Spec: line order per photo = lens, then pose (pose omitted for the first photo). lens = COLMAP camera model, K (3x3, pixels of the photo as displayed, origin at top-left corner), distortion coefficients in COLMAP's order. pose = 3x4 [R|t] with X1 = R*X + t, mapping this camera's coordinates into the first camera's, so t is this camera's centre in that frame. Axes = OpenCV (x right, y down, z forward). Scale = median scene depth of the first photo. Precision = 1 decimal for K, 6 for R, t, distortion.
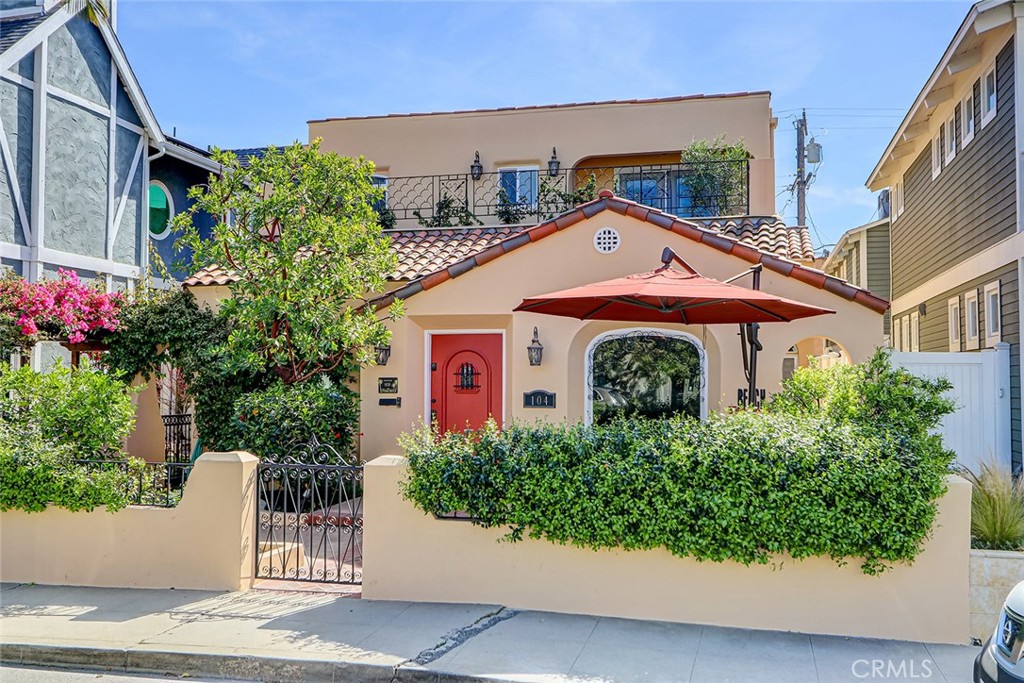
lens RADIAL K [[1019.1, 0, 511.9], [0, 1019.1, 340.0], [0, 0, 1]] dist [0.000459, 0.000000]
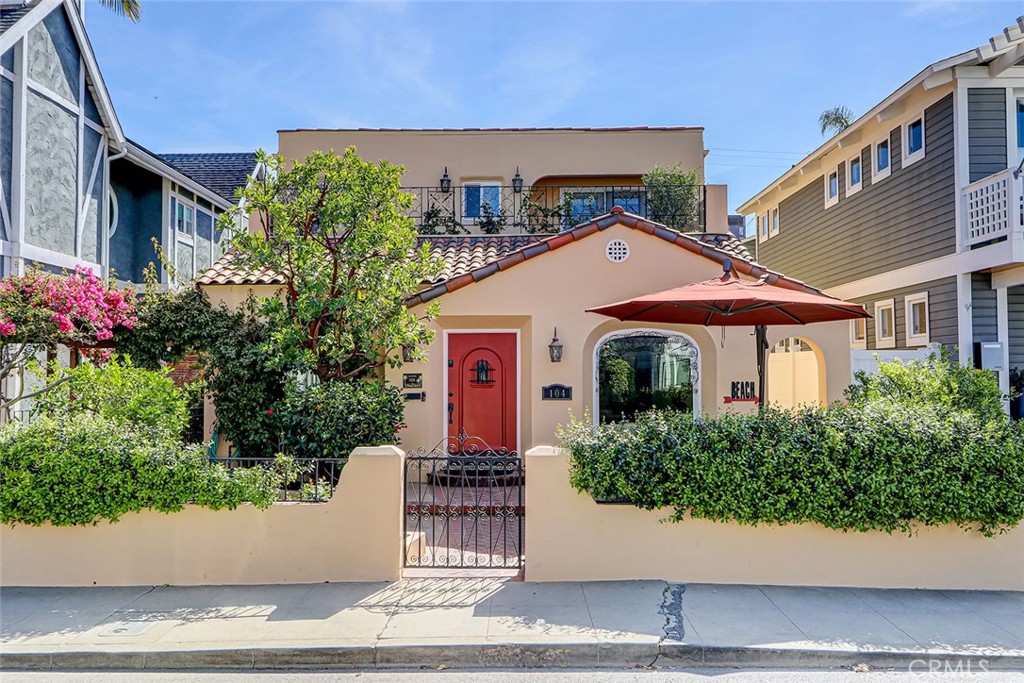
lens RADIAL K [[894.0, 0, 511.7], [0, 894.0, 341.9], [0, 0, 1]] dist [-0.008314, 0.019956]
pose [[0.973667, 0.003413, 0.227949, -0.245820], [-0.003918, 0.999991, 0.001762, 0.001672], [-0.227941, -0.002609, 0.973671, 0.063690]]
